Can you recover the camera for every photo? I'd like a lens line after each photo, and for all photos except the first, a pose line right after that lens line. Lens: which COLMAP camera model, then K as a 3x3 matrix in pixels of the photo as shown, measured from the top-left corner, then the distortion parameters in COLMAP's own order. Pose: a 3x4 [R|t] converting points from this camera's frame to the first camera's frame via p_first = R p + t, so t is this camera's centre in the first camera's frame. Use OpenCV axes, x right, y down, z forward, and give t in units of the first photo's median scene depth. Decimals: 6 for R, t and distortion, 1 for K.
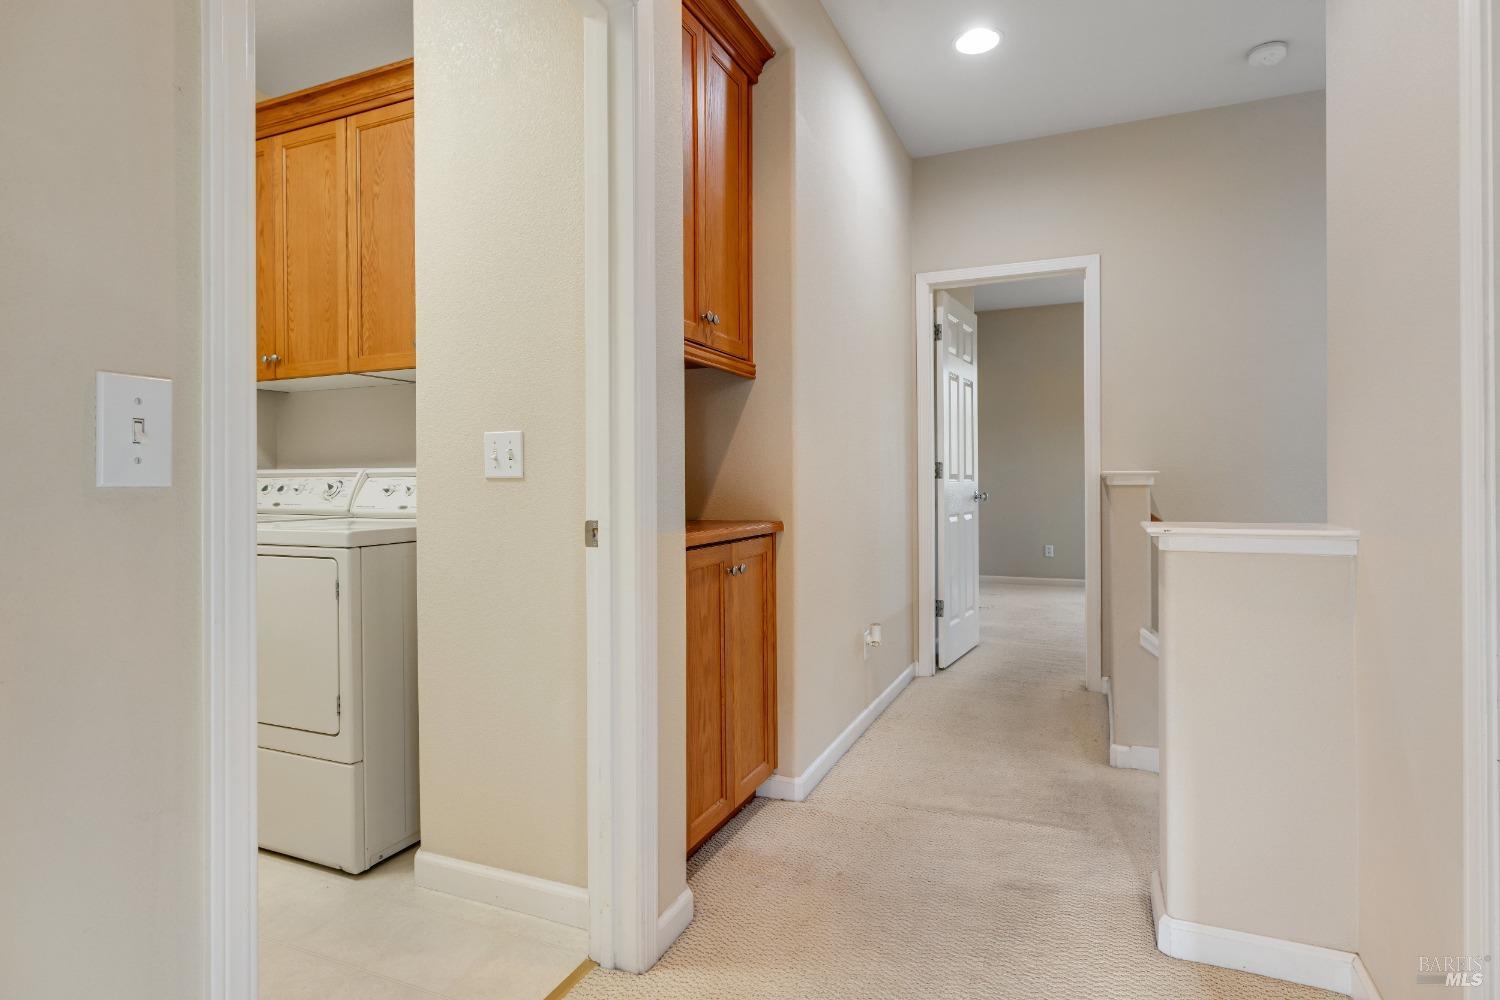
lens RADIAL K [[786.5, 0, 752.8], [0, 786.5, 495.9], [0, 0, 1]] dist [-0.001166, -0.000282]
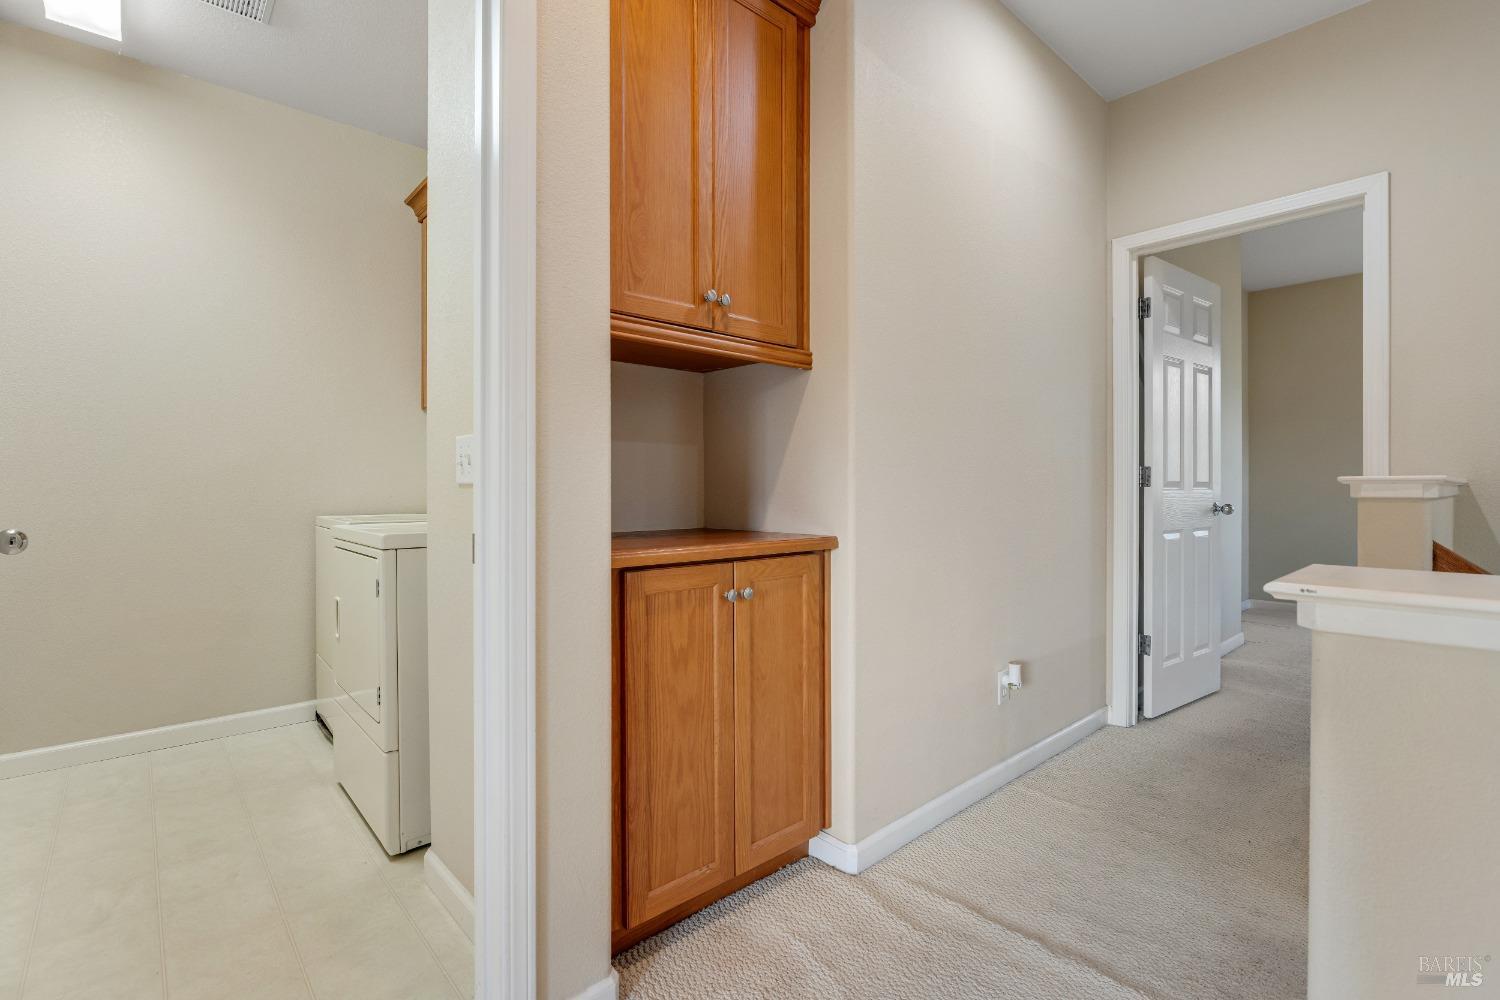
lens RADIAL K [[677.2, 0, 750.0], [0, 677.2, 500.0], [0, 0, 1]] dist [-0.010962, -0.000046]
pose [[0.907018, 0.012006, -0.420920, 0.176265], [-0.012028, 0.999924, 0.002602, -0.005218], [0.420920, 0.002703, 0.907094, 0.210120]]
